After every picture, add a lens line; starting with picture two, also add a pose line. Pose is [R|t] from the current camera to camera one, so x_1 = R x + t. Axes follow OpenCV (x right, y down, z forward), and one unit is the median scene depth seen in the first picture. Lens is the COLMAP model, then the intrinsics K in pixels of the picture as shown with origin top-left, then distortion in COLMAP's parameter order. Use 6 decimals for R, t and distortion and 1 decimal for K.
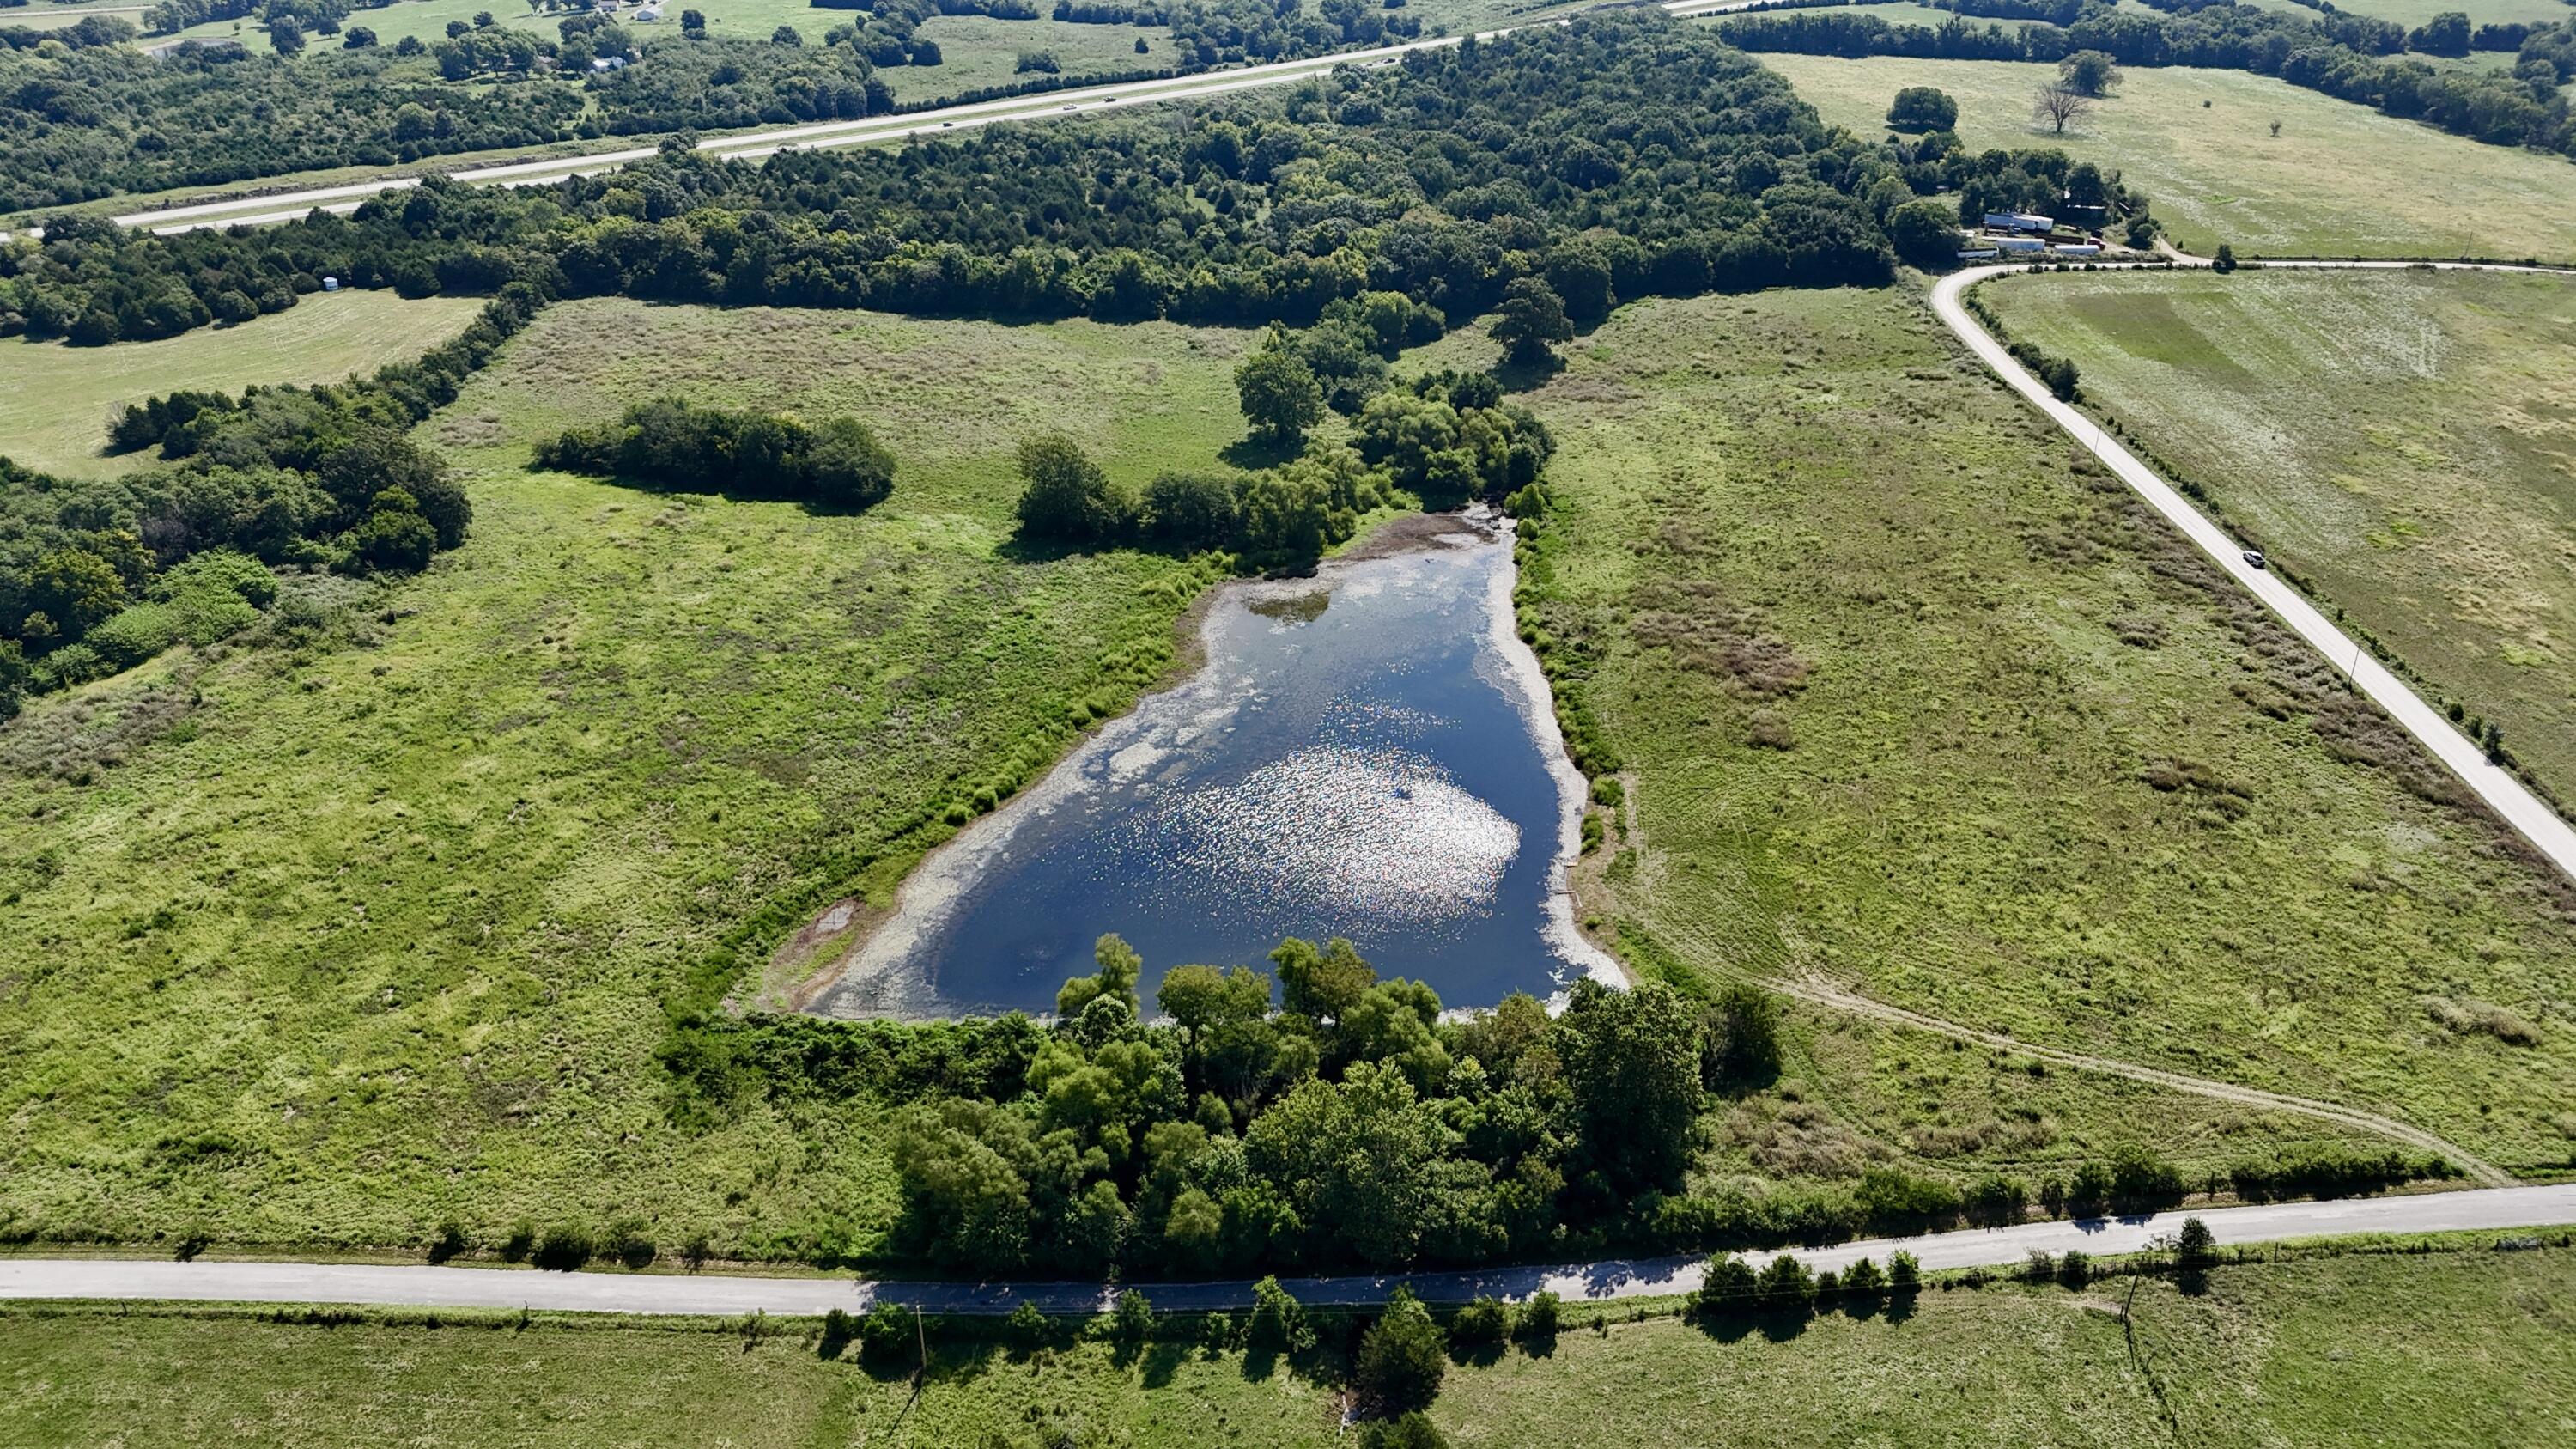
lens RADIAL K [[1880.9, 0, 1290.3], [0, 1880.9, 760.8], [0, 0, 1]] dist [0.068383, -0.068408]
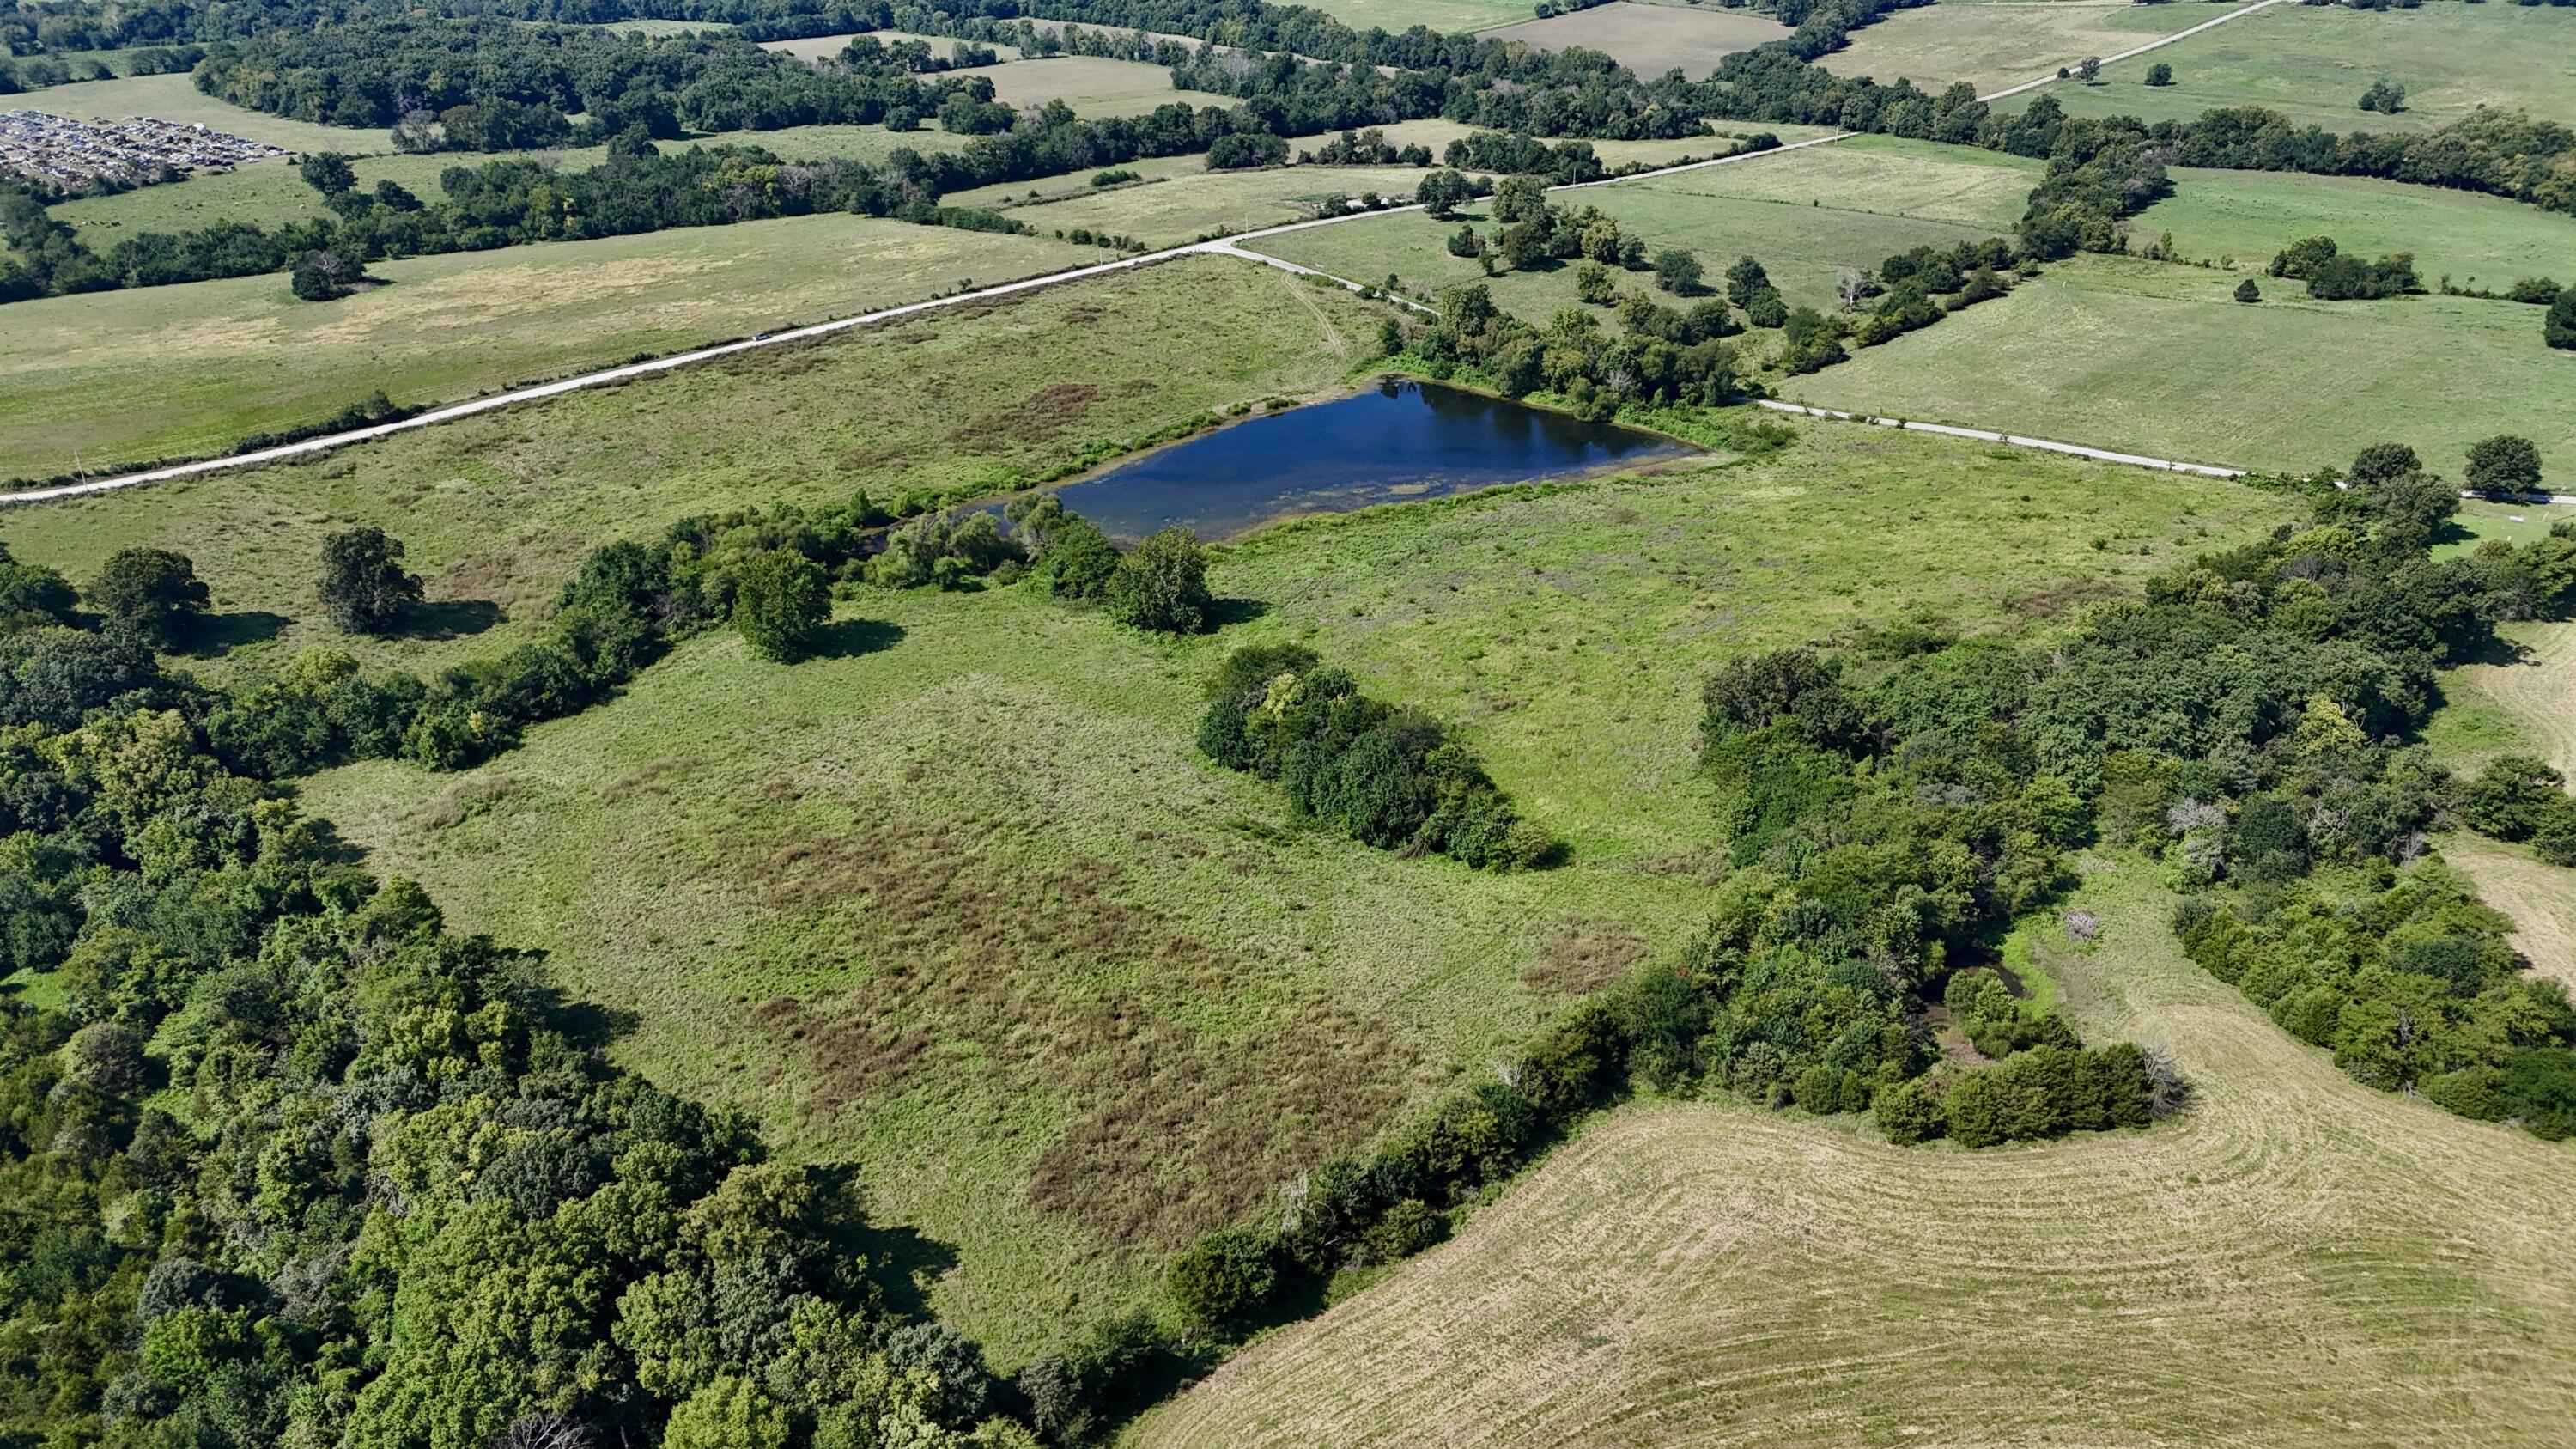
lens RADIAL K [[1880.9, 0, 1290.3], [0, 1880.9, 760.8], [0, 0, 1]] dist [0.068383, -0.068408]
pose [[-0.711632, -0.303357, 0.633683, -0.747686], [0.351540, 0.627181, 0.695027, -0.681911], [-0.608275, 0.717369, -0.339680, 1.262180]]
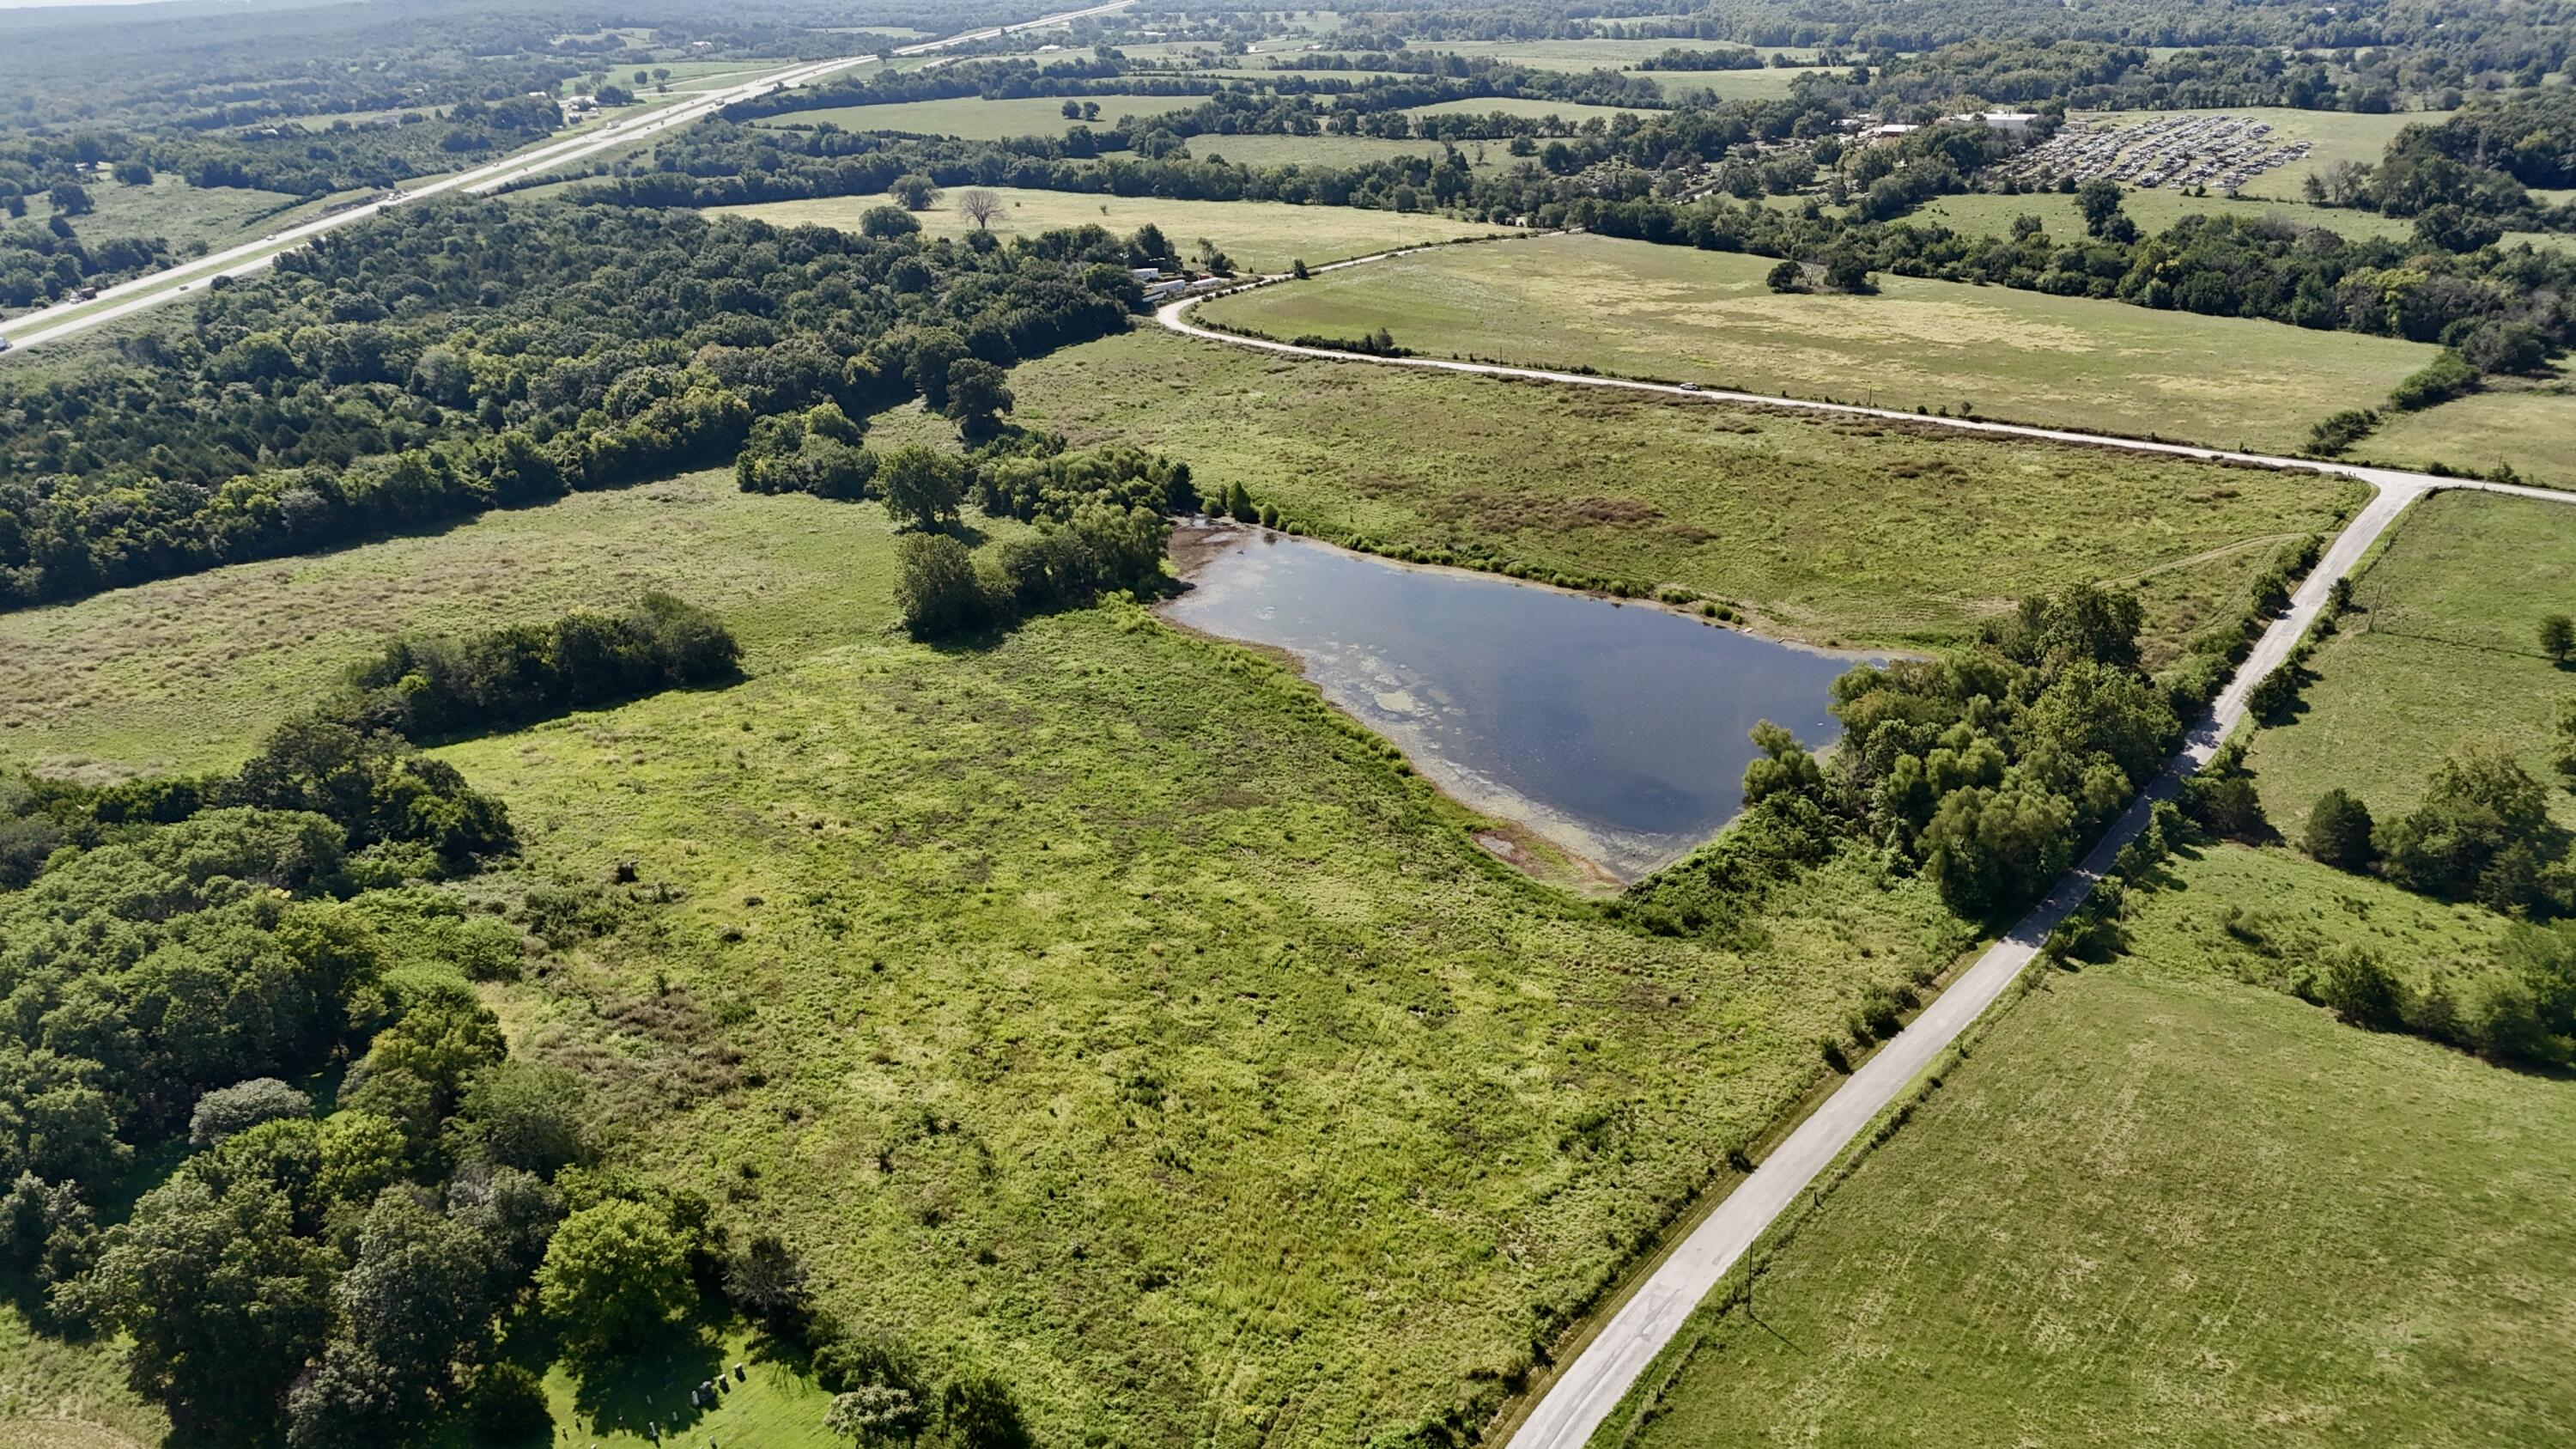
lens RADIAL K [[1880.9, 0, 1290.3], [0, 1880.9, 760.8], [0, 0, 1]] dist [0.068383, -0.068408]
pose [[0.637662, -0.323978, 0.698875, -0.668585], [0.395803, 0.916133, 0.063556, -0.047686], [-0.660853, 0.236089, 0.712415, 0.194611]]
